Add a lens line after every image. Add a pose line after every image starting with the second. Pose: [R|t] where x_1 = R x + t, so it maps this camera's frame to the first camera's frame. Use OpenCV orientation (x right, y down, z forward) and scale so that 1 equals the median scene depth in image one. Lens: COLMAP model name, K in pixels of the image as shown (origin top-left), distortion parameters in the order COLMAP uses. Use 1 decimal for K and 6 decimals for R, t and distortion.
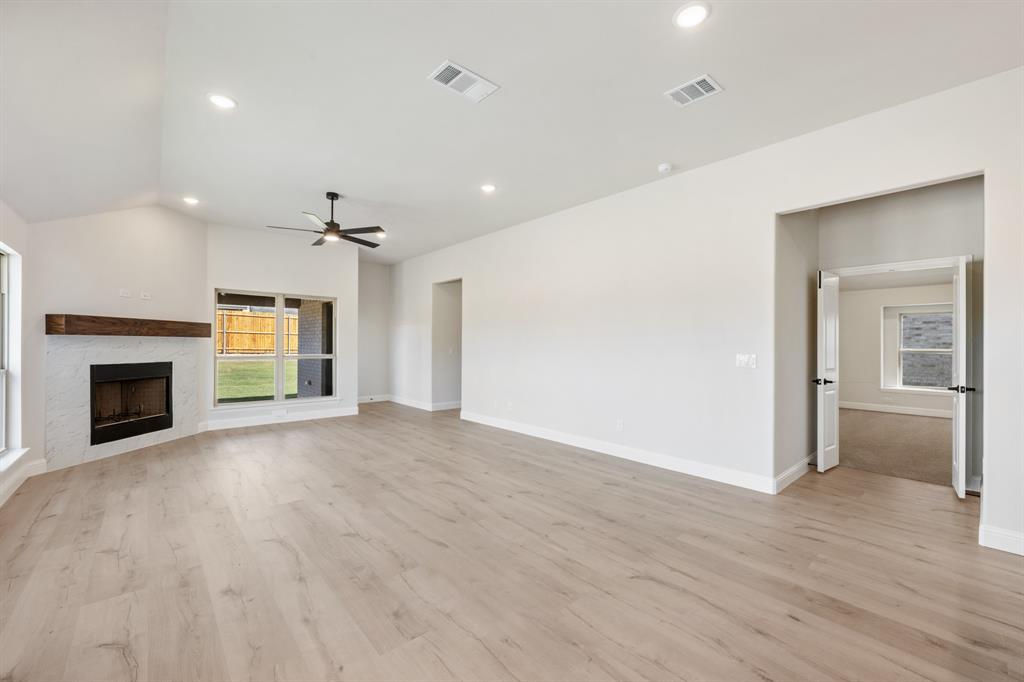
lens RADIAL K [[414.4, 0, 510.8], [0, 414.4, 344.3], [0, 0, 1]] dist [-0.001221, -0.000366]
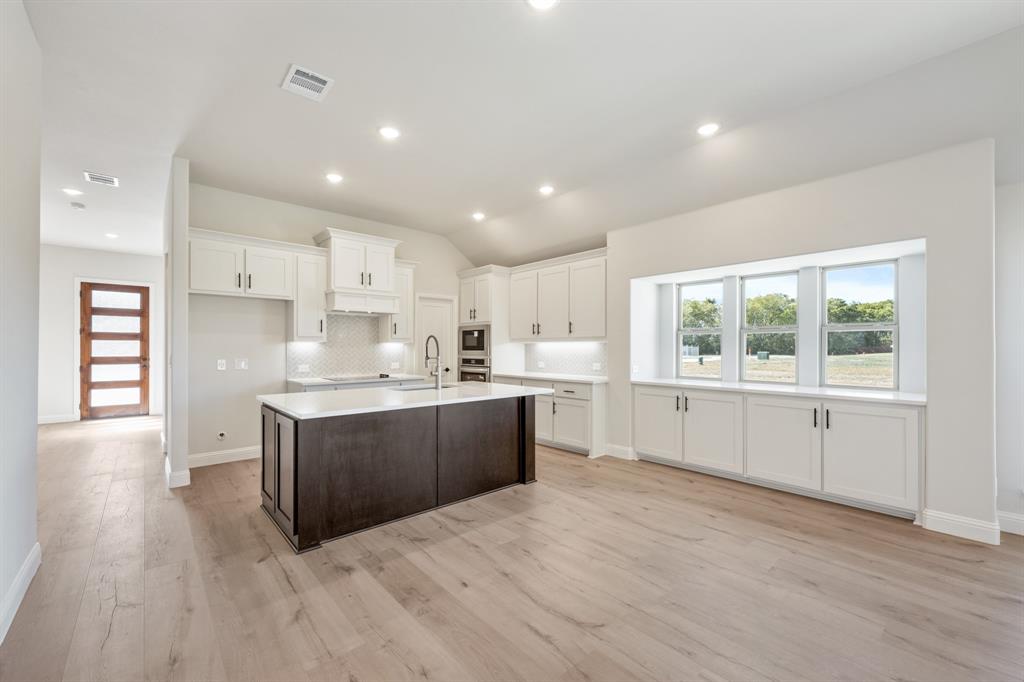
lens RADIAL K [[414.4, 0, 510.8], [0, 414.4, 344.3], [0, 0, 1]] dist [-0.001221, -0.000366]
pose [[-0.999982, -0.005293, -0.002960, 0.243394], [-0.005268, 0.999951, -0.008382, 0.002420], [0.003004, -0.008366, -0.999960, 0.927568]]
